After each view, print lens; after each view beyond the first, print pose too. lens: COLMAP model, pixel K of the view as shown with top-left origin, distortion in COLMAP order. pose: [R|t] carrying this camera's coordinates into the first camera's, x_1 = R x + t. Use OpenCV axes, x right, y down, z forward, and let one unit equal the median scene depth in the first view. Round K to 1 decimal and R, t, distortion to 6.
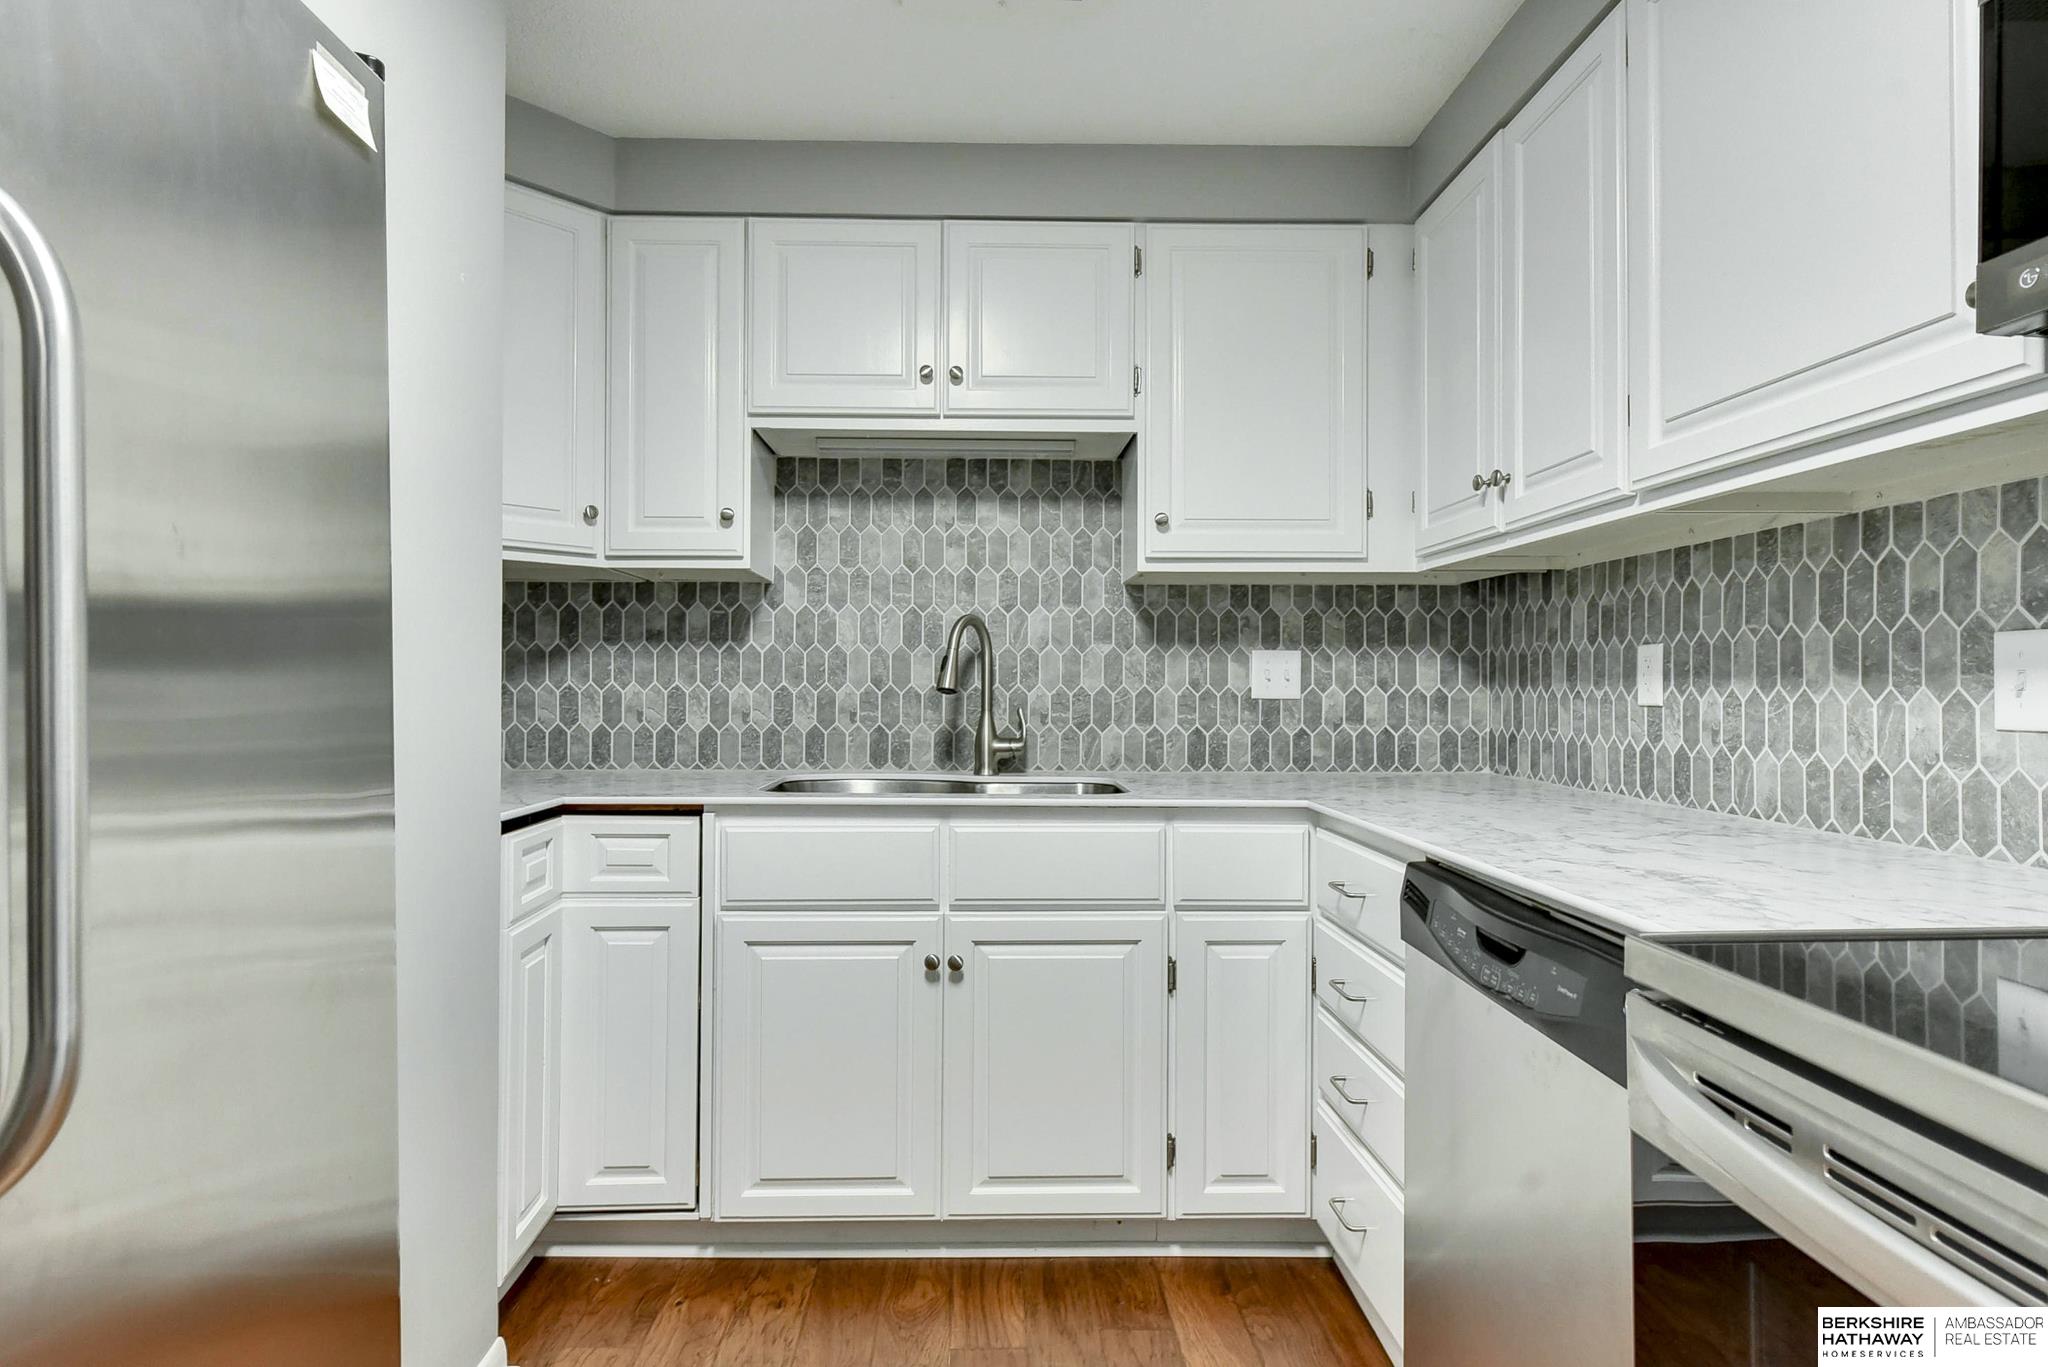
lens RADIAL K [[1075.6, 0, 1005.7], [0, 1075.6, 673.7], [0, 0, 1]] dist [0.003980, -0.001755]
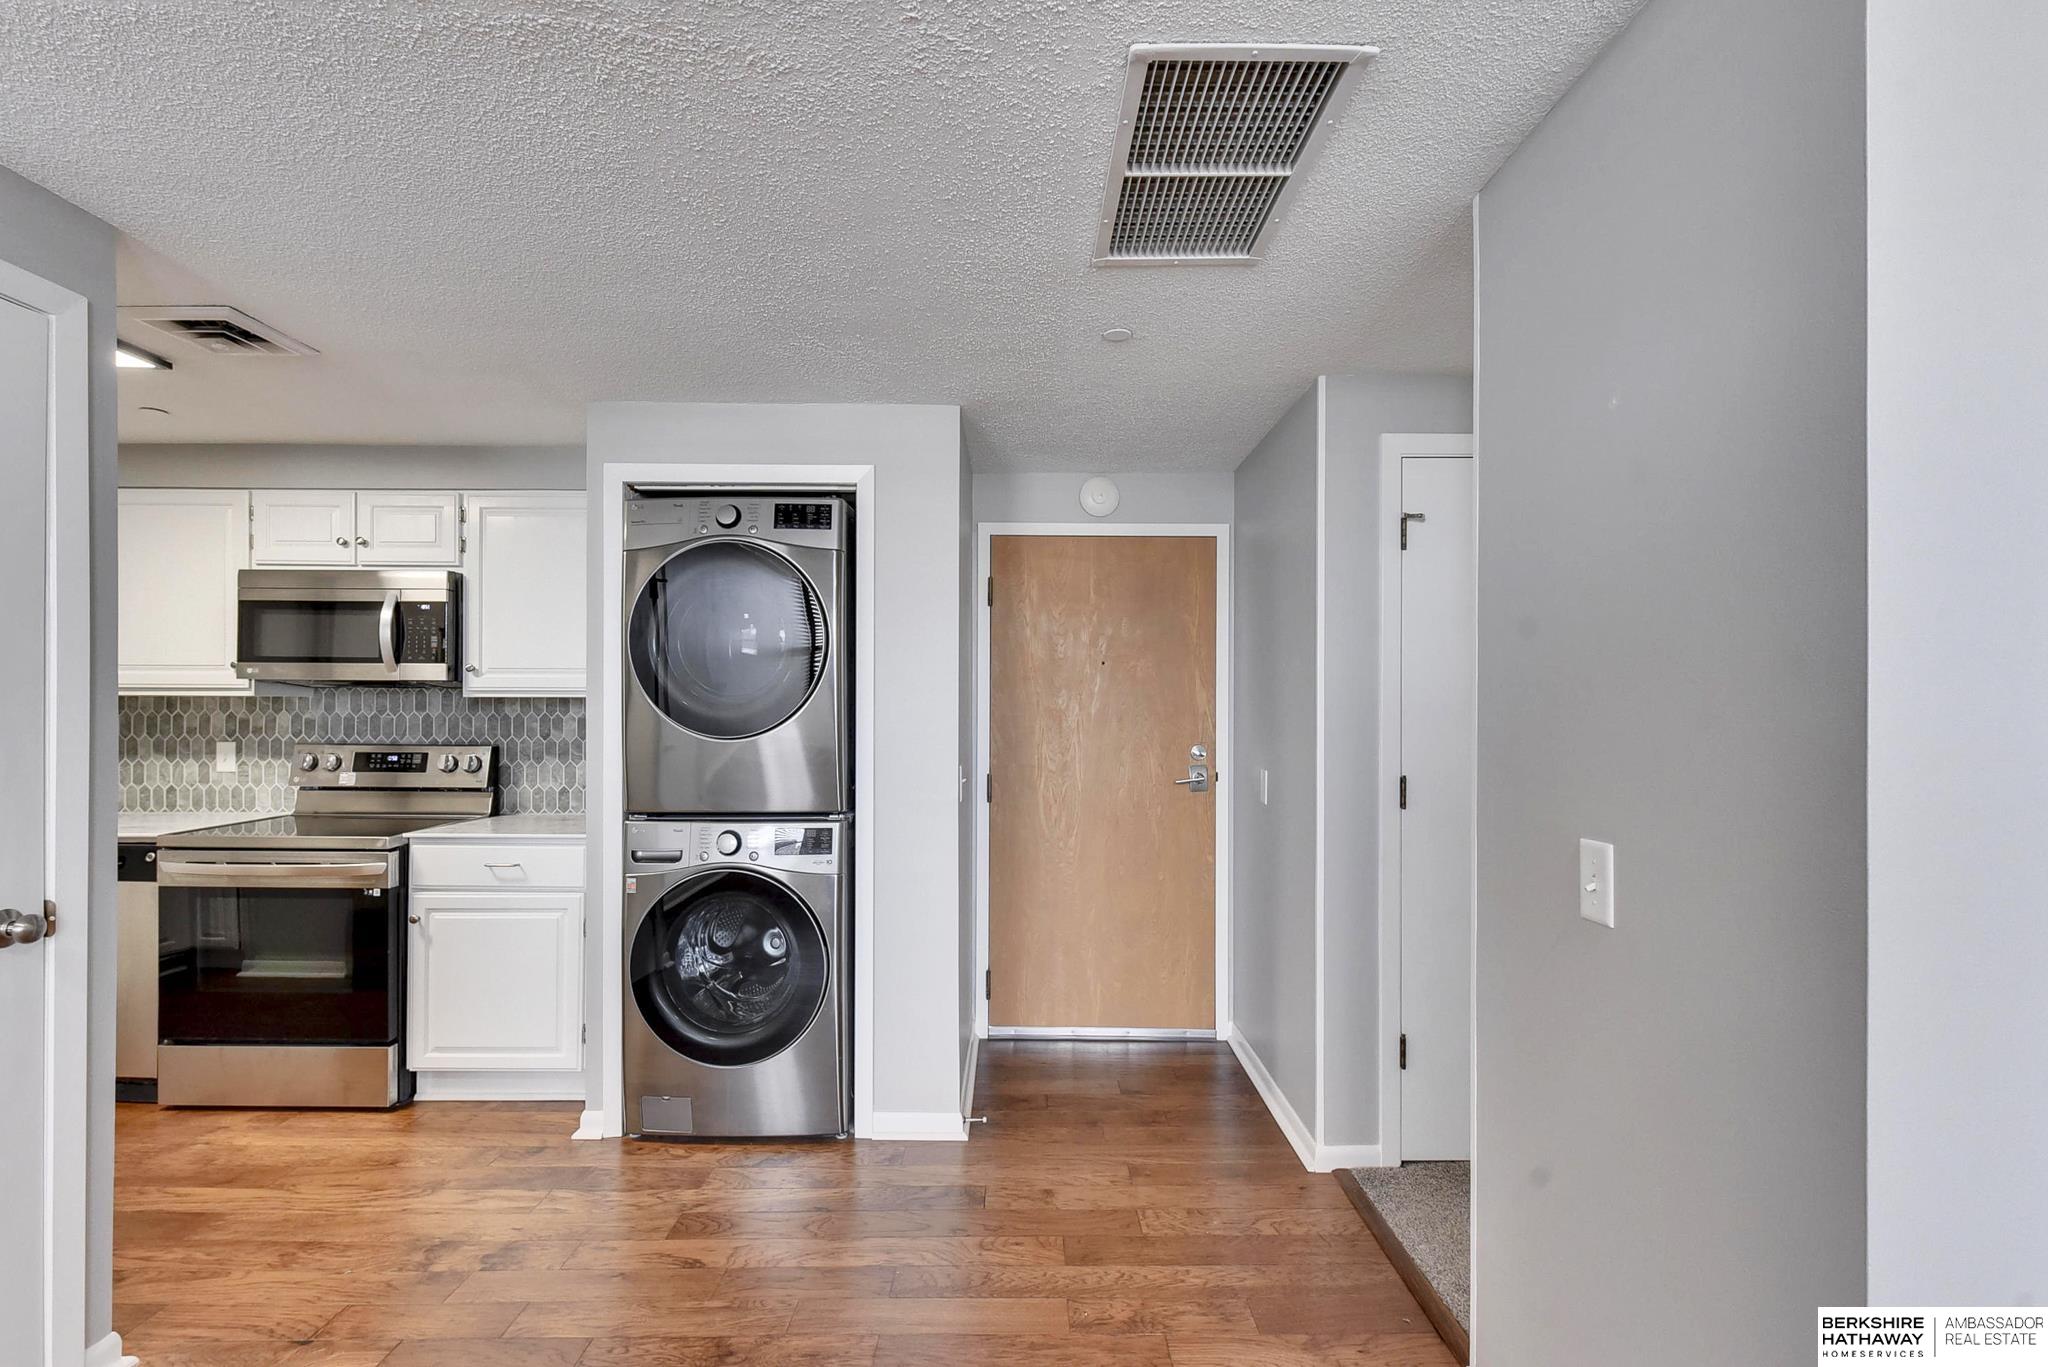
lens RADIAL K [[960.1, 0, 1021.2], [0, 960.1, 710.9], [0, 0, 1]] dist [0.013090, -0.001680]
pose [[0.019380, -0.002769, 0.999808, -1.250555], [-0.012311, 0.999920, 0.003008, -0.109375], [-0.999736, -0.012367, 0.019345, -0.947288]]
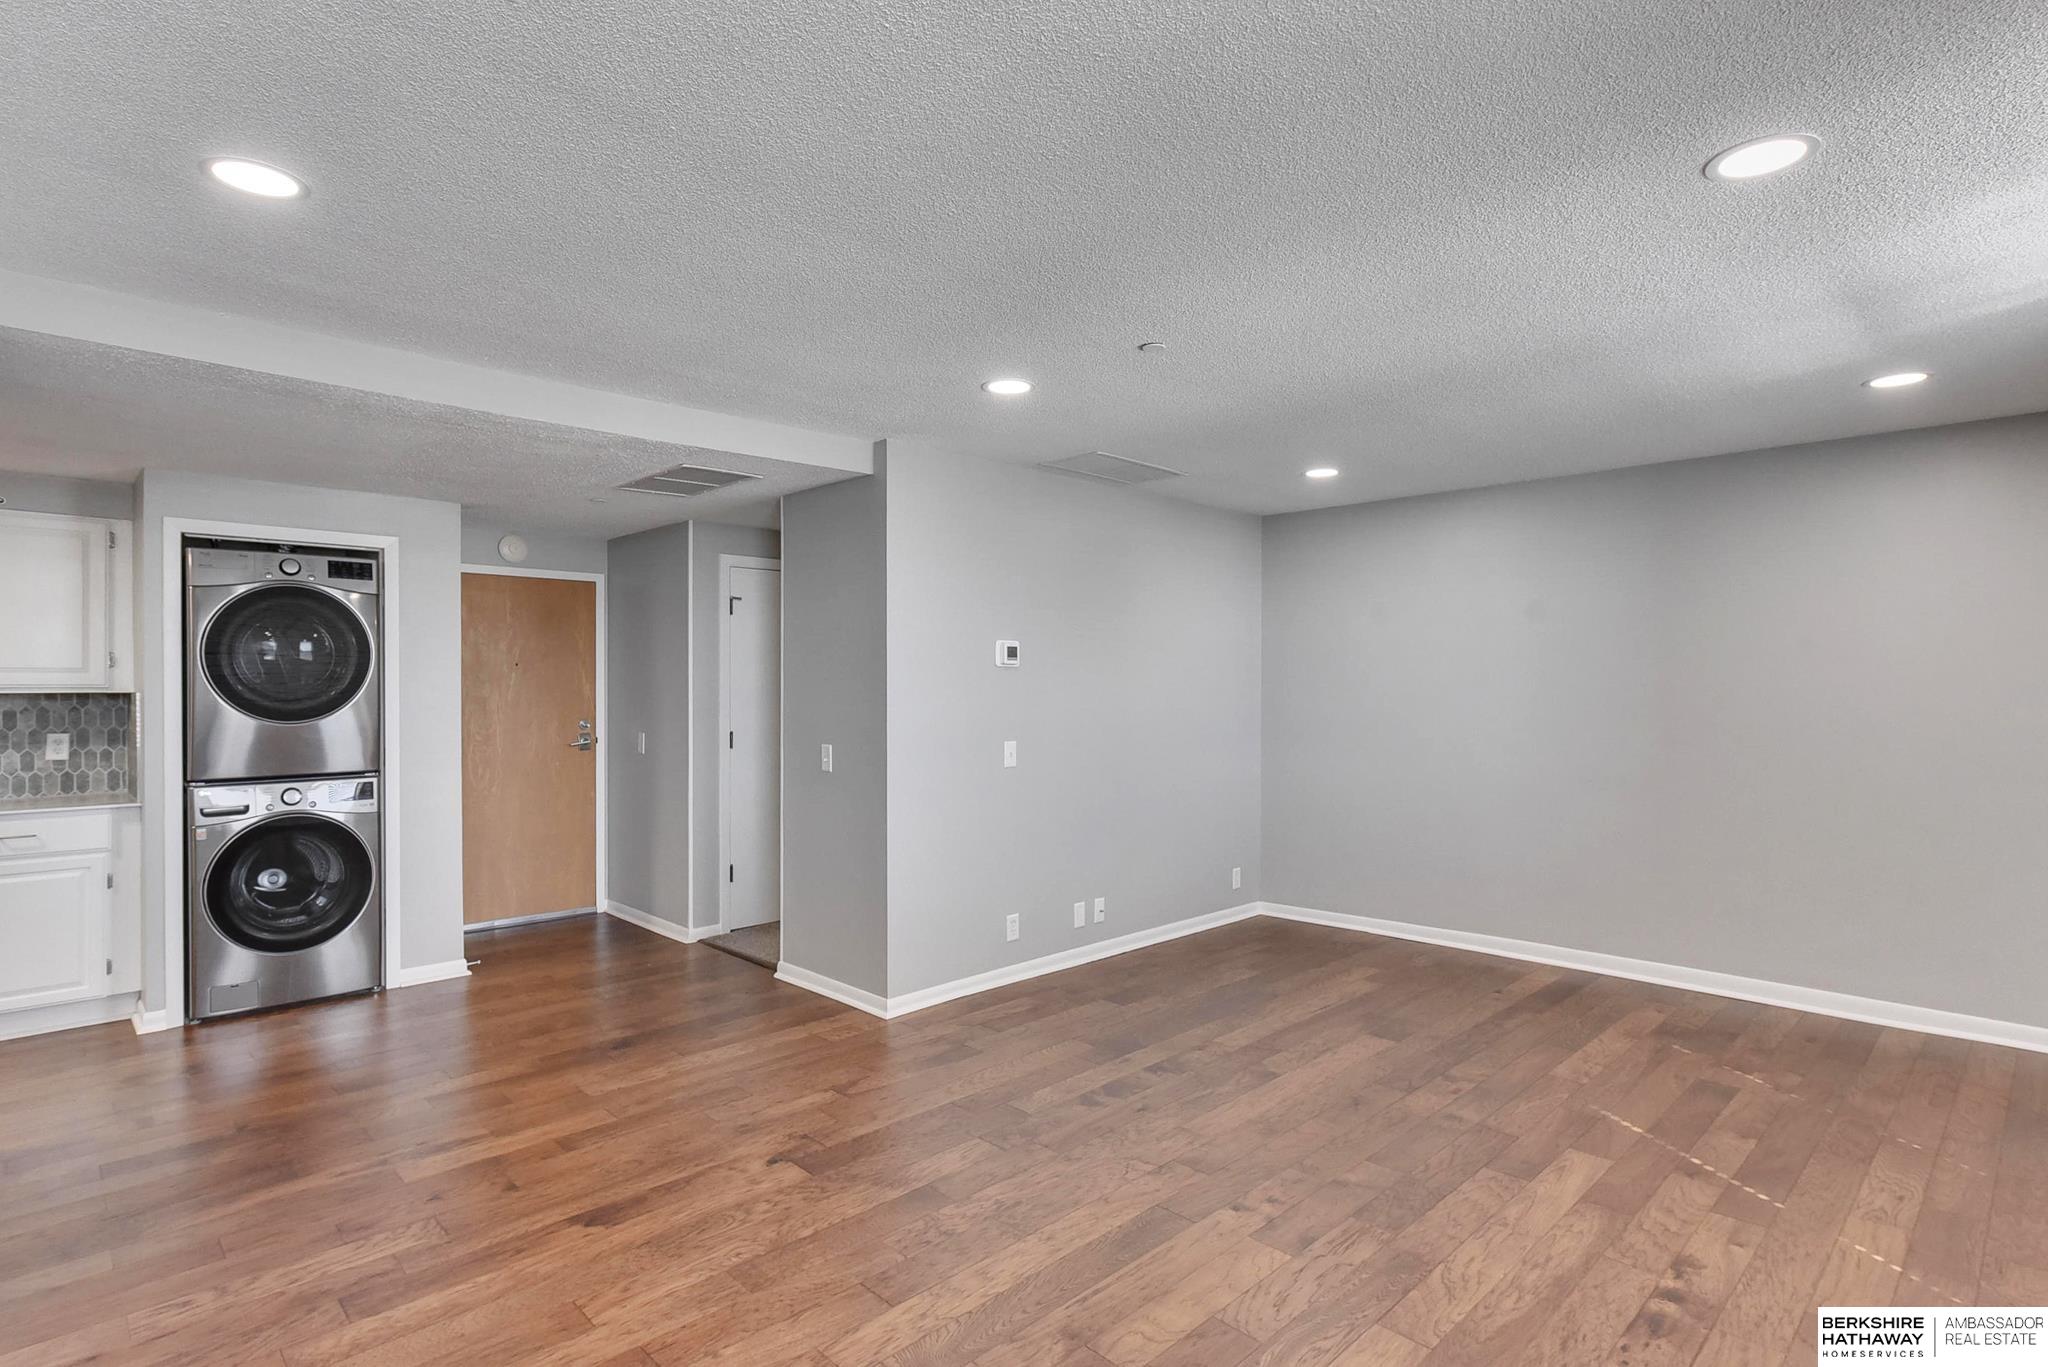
lens RADIAL K [[1001.7, 0, 1027.4], [0, 1001.7, 686.3], [0, 0, 1]] dist [0.004469, 0.000513]
pose [[-0.682714, -0.003304, 0.730678, -2.443726], [-0.007287, 0.999971, -0.002288, -0.143272], [-0.730649, -0.006887, -0.682718, -0.175185]]
